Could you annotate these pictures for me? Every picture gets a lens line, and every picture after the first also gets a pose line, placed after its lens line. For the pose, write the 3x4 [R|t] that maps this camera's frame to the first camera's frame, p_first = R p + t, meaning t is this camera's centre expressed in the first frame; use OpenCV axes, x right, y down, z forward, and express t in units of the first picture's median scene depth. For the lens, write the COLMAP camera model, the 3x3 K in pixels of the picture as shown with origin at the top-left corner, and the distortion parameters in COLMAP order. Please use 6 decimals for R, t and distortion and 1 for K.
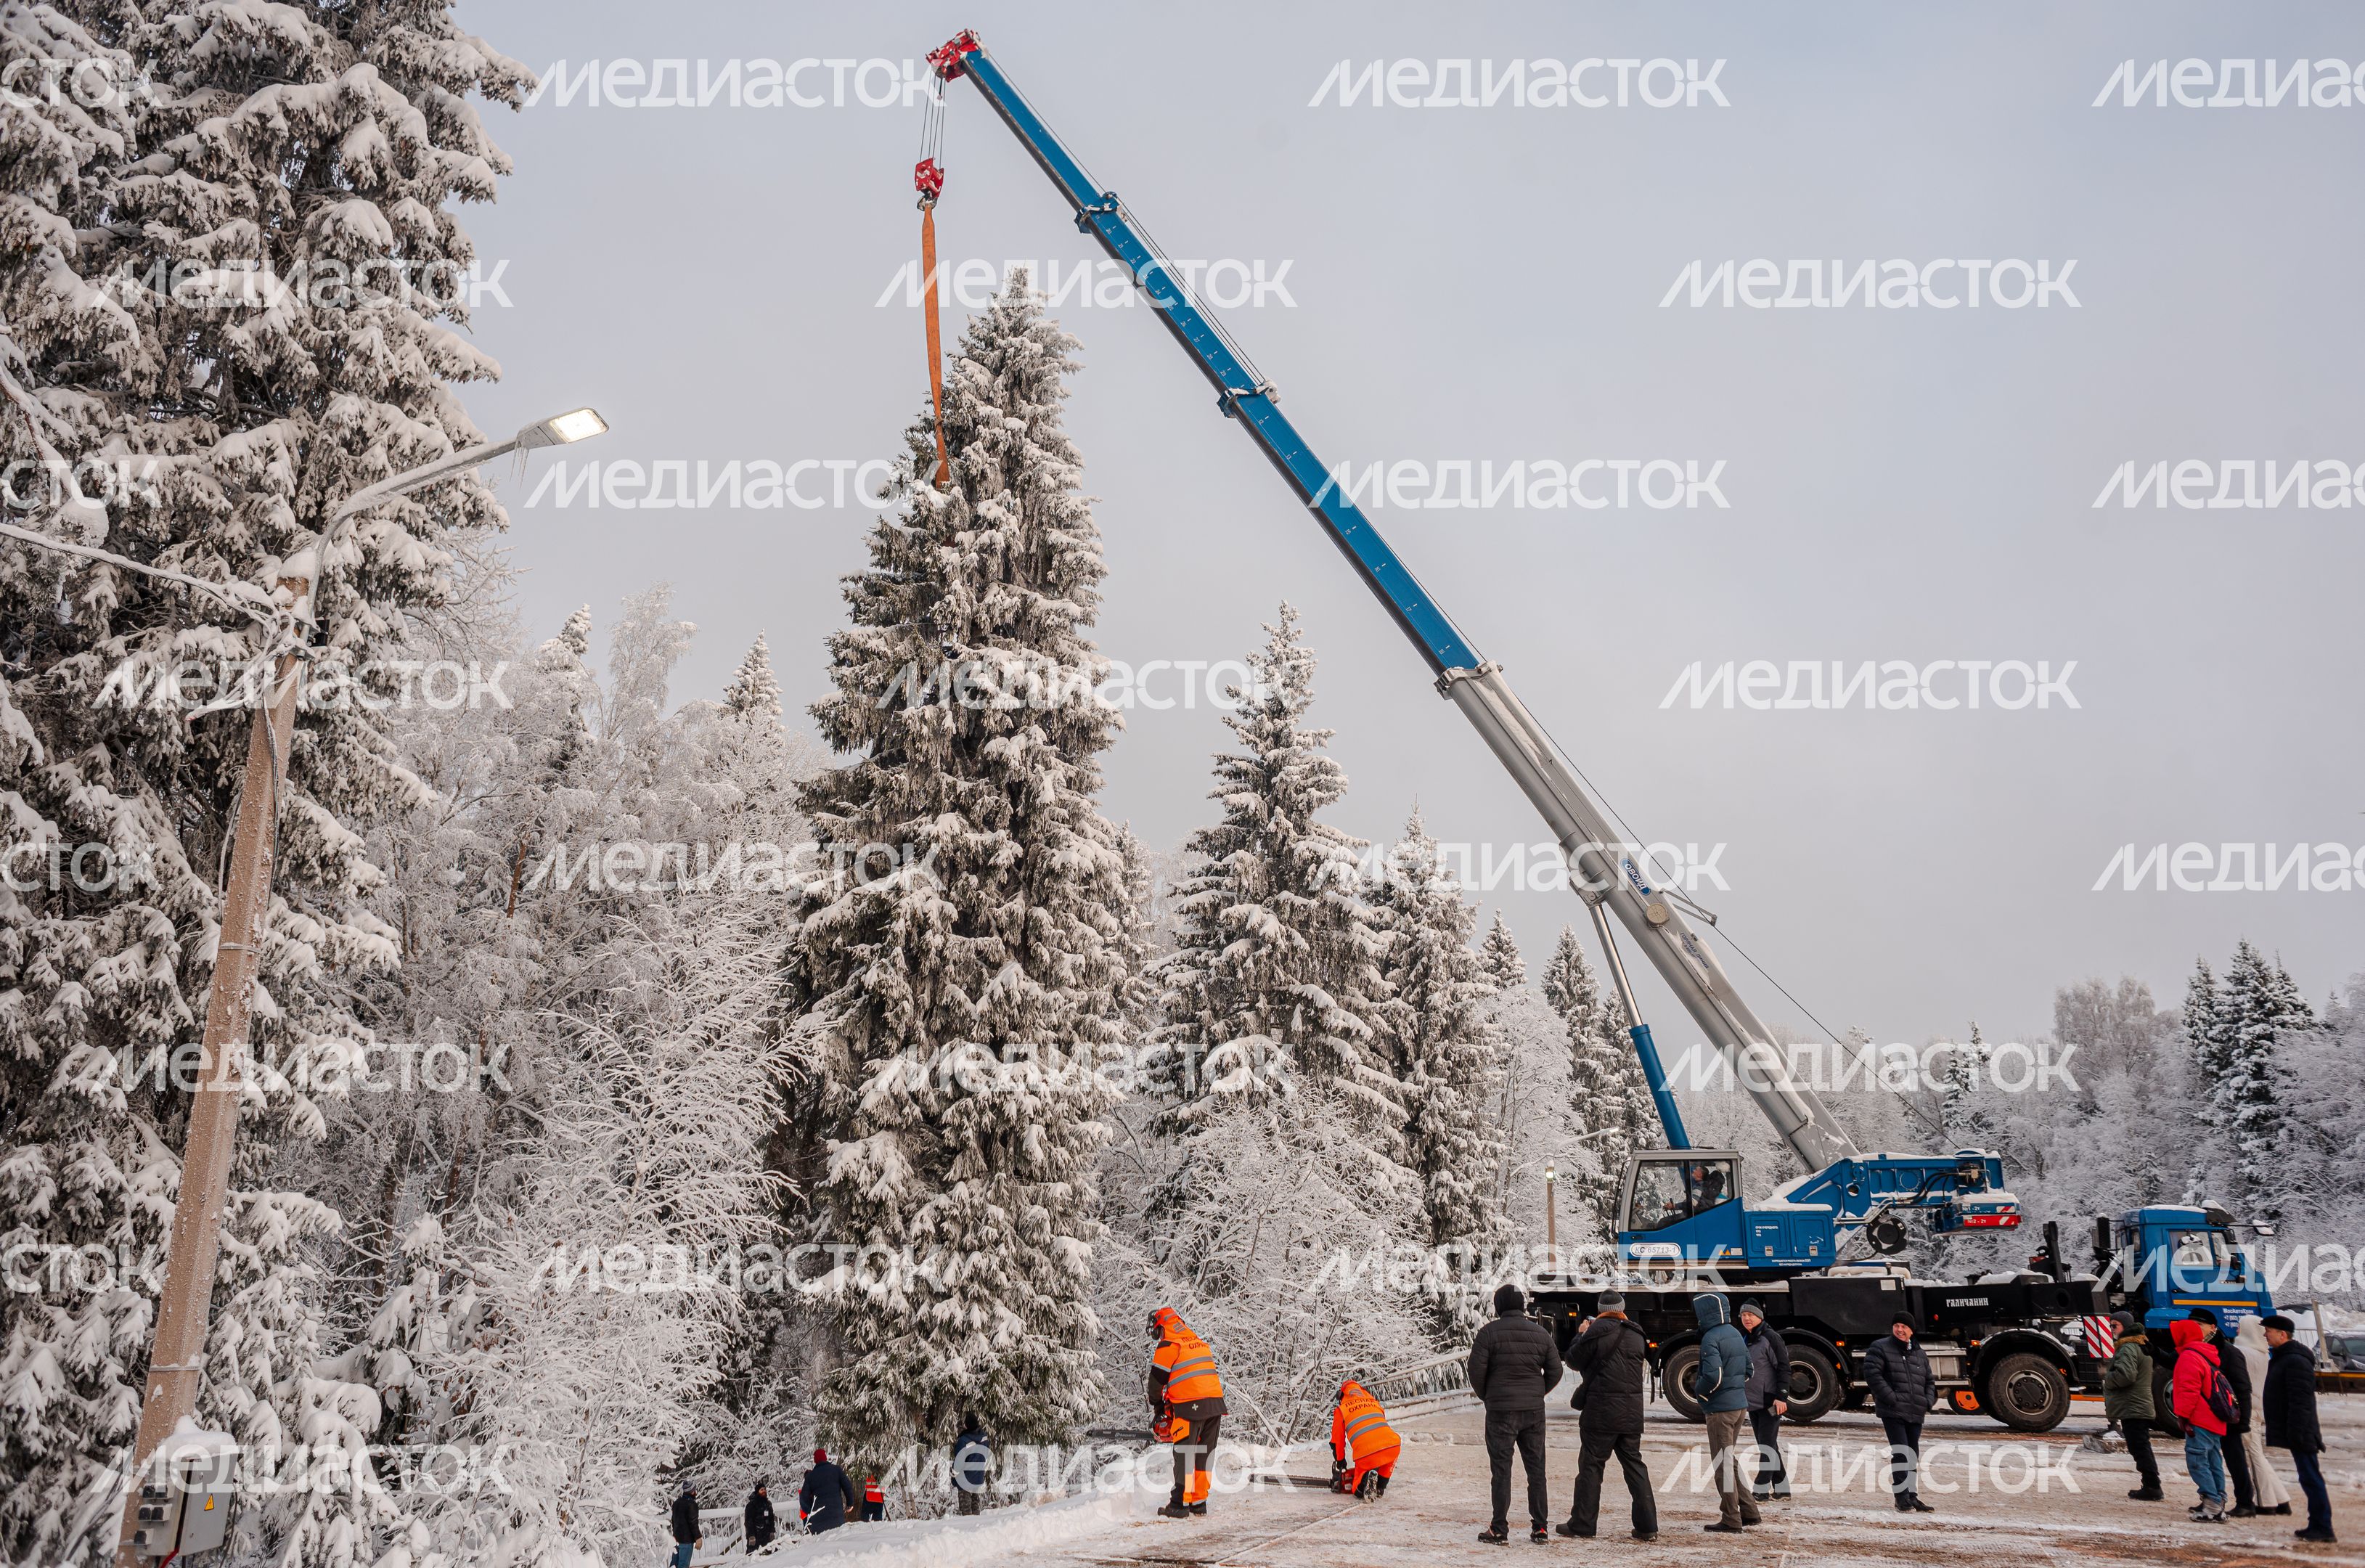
lens RADIAL K [[1658.3, 0, 1196.4], [0, 1658.3, 772.0], [0, 0, 1]] dist [-0.088532, 0.078723]
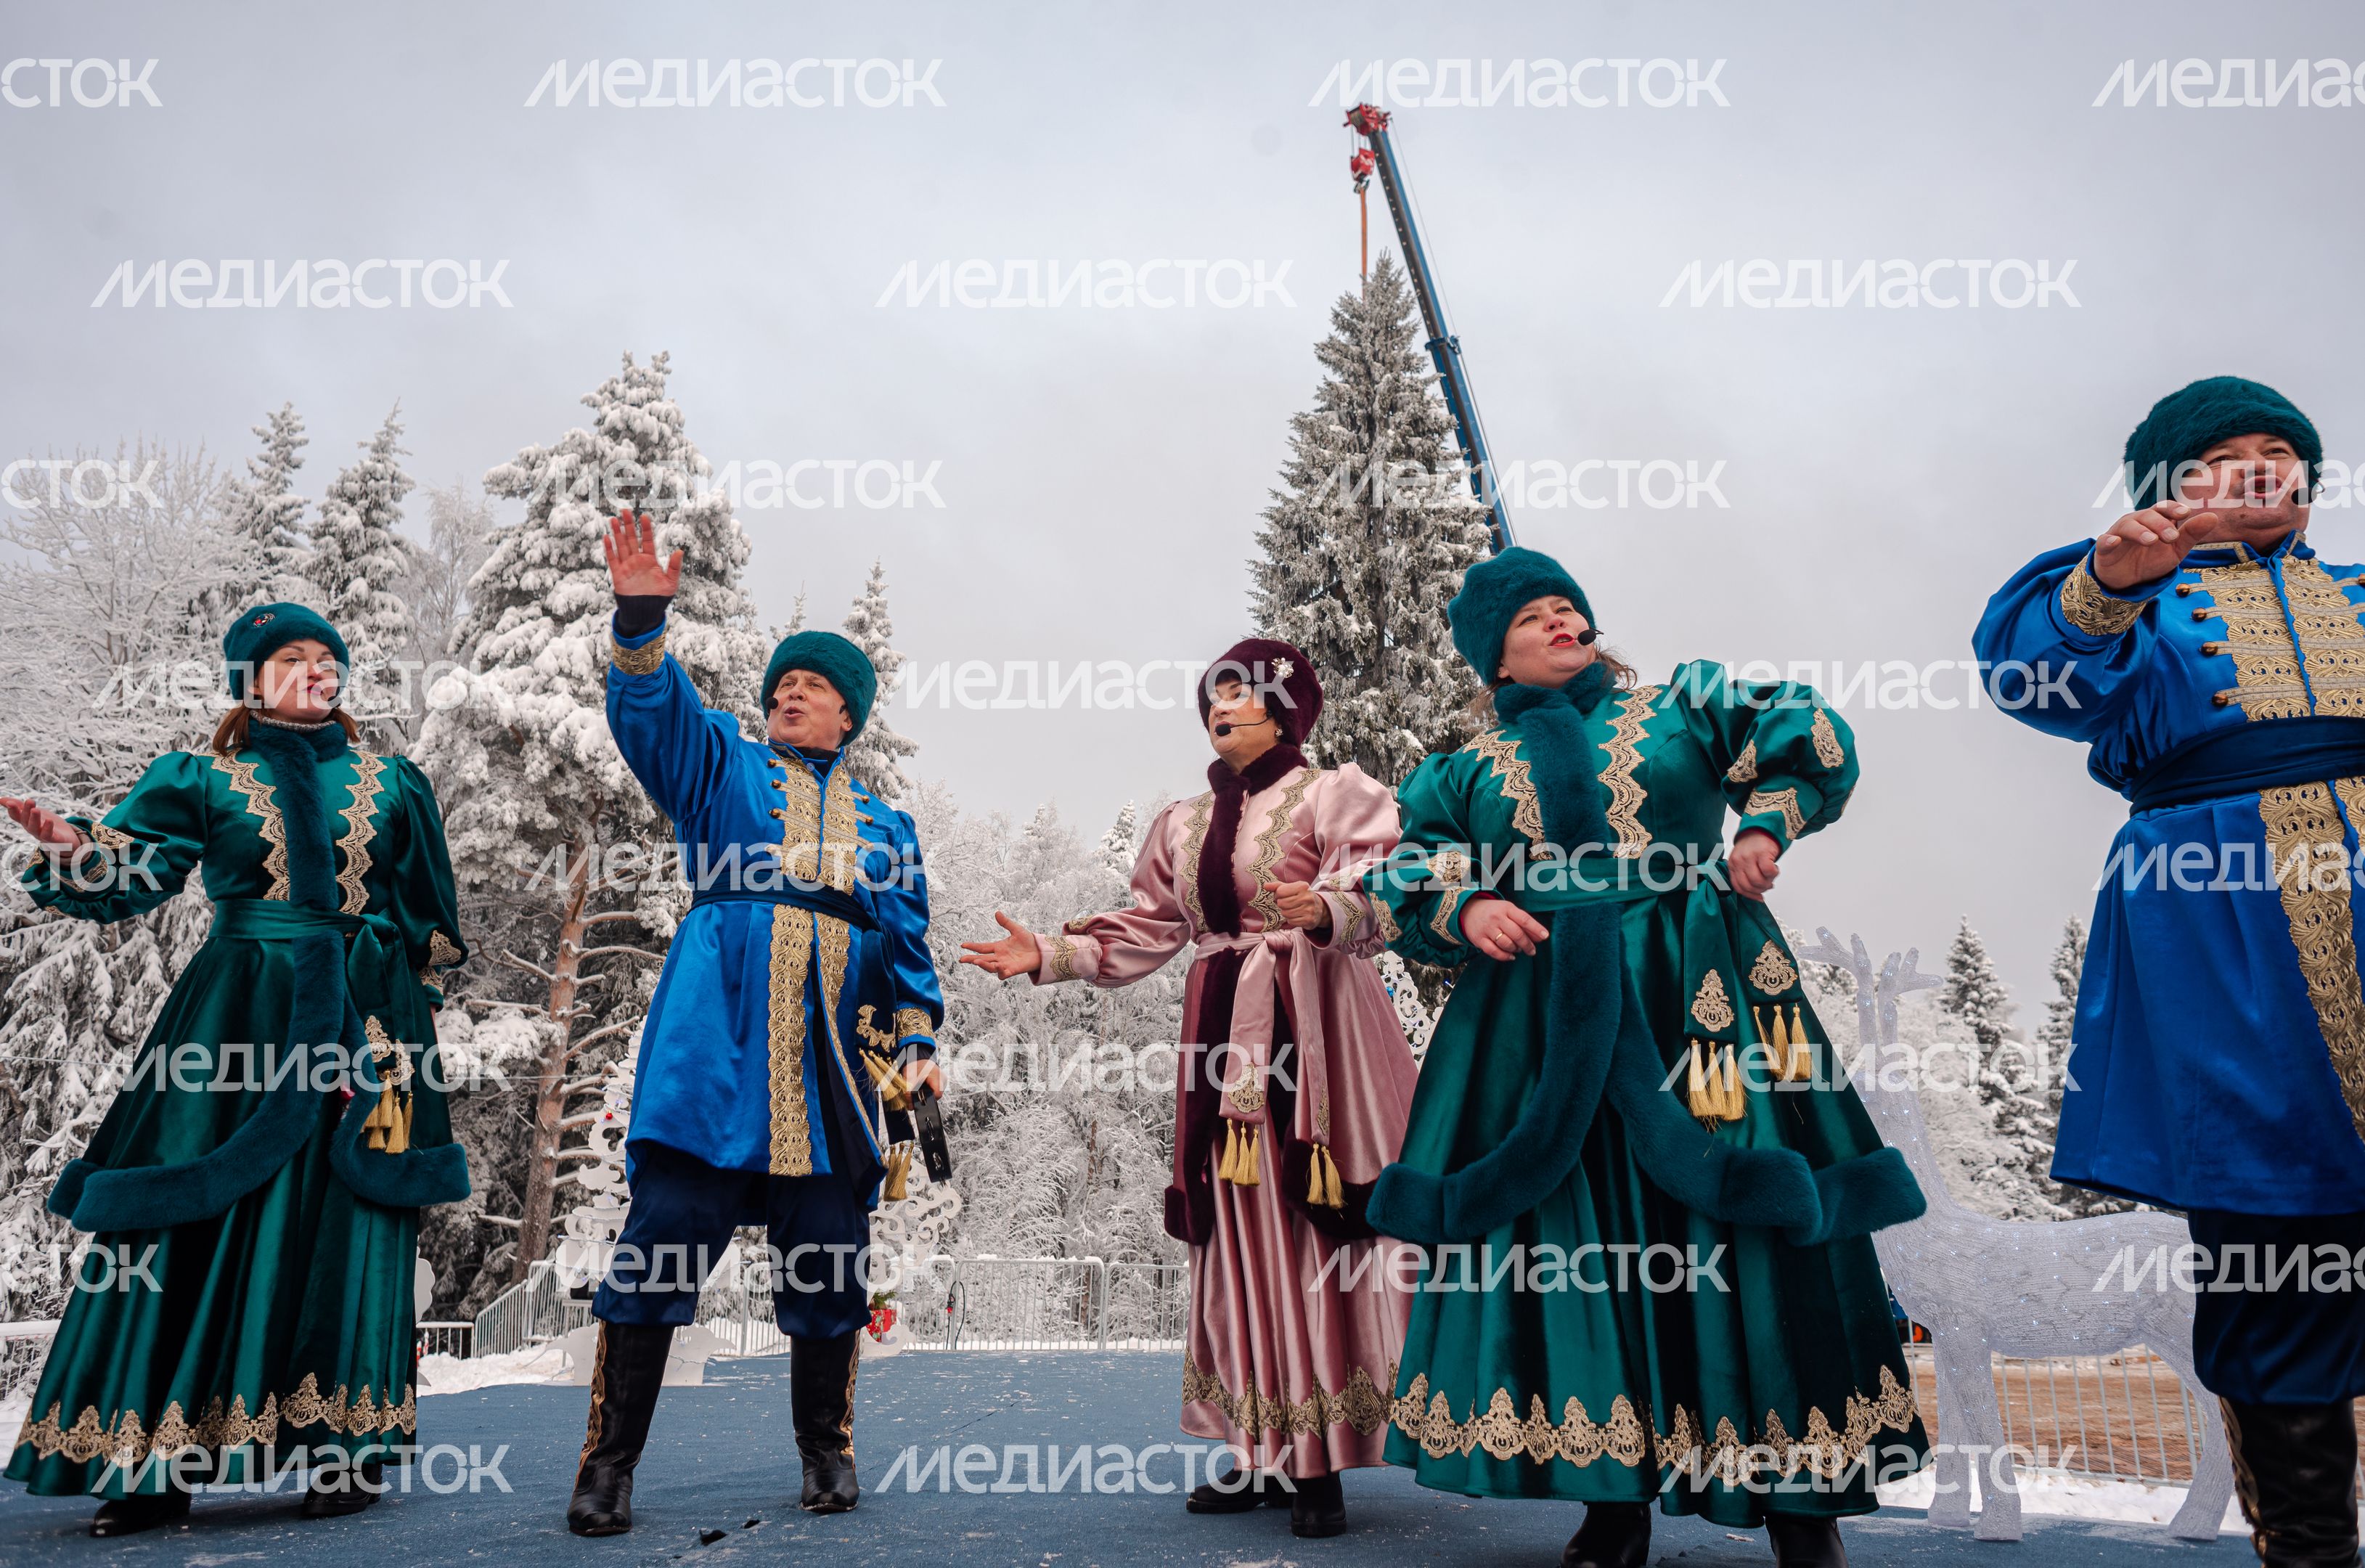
lens RADIAL K [[1634.5, 0, 1183.3], [0, 1634.5, 768.1], [0, 0, 1]] dist [-0.087412, 0.078872]
pose [[0.899734, -0.134595, -0.415165, 0.735241], [0.135454, 0.990401, -0.027533, -0.233488], [0.414886, -0.031464, 0.909329, -0.783764]]
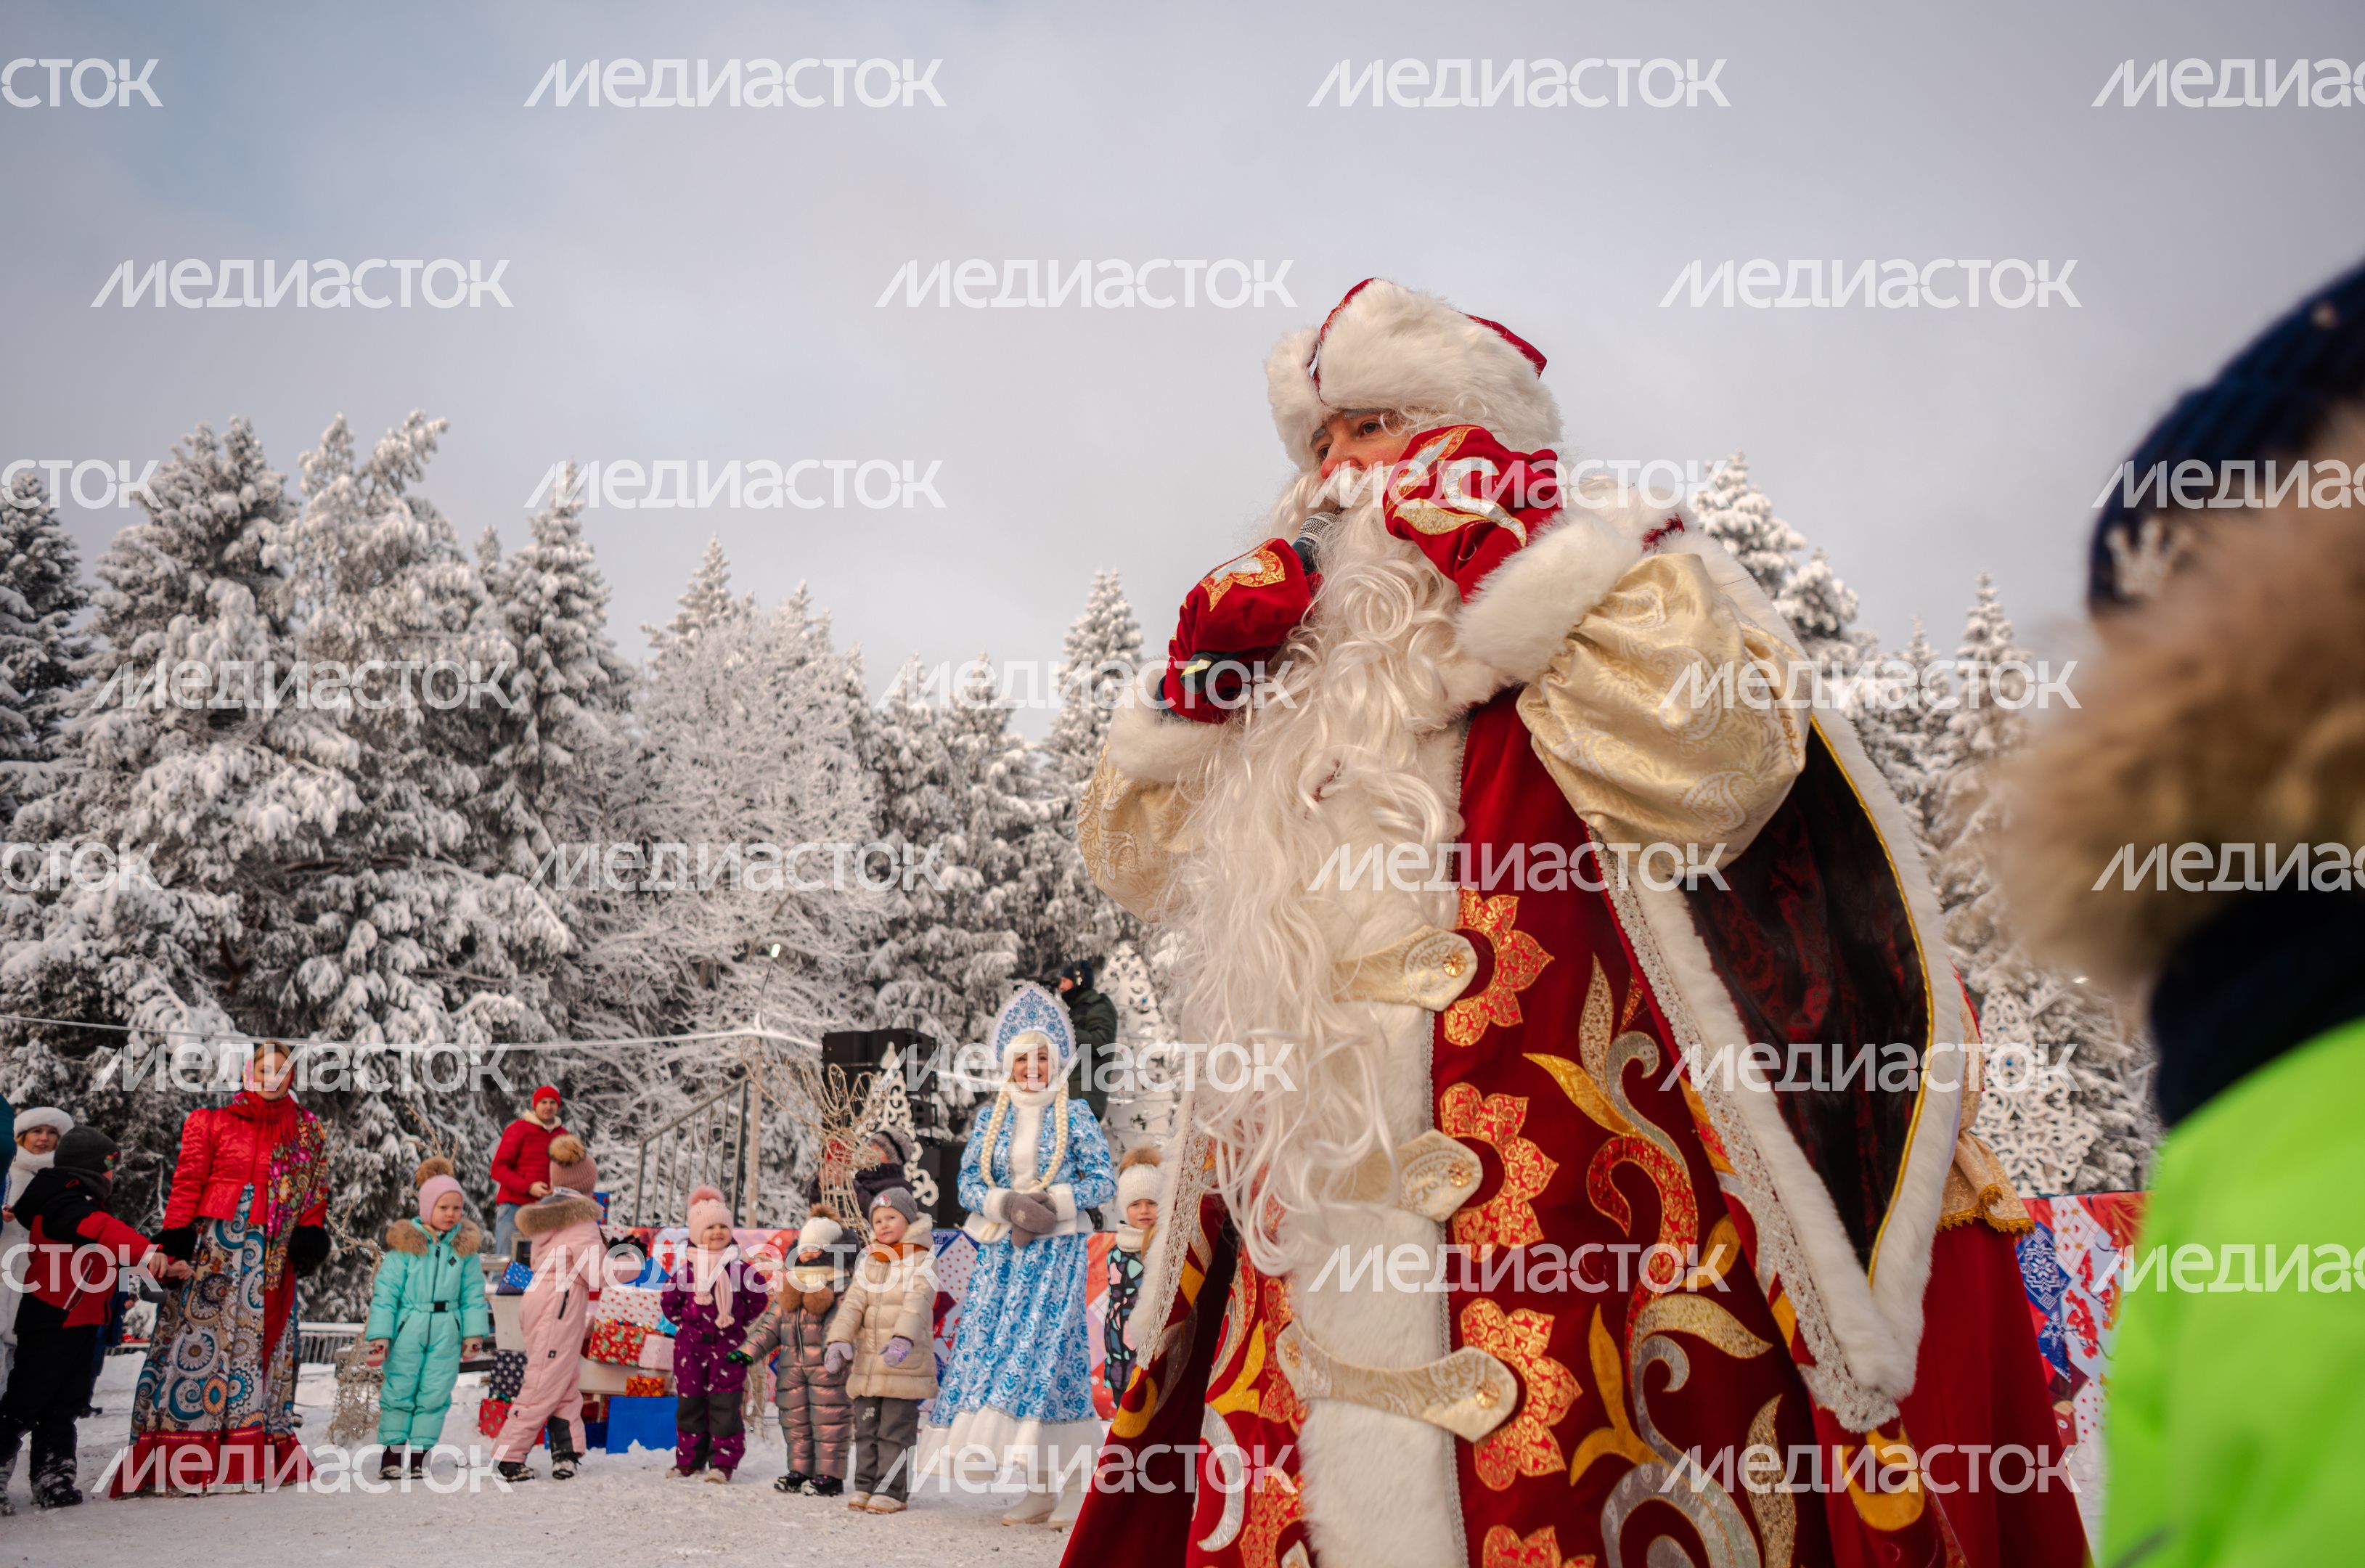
lens RADIAL K [[1619.4, 0, 1179.3], [0, 1619.4, 770.2], [0, 0, 1]] dist [-0.086375, 0.076177]
pose [[0.382672, -0.292573, -0.876335, 0.915422], [0.283368, 0.939984, -0.190084, -0.254137], [0.879355, -0.175586, 0.442611, -0.962508]]
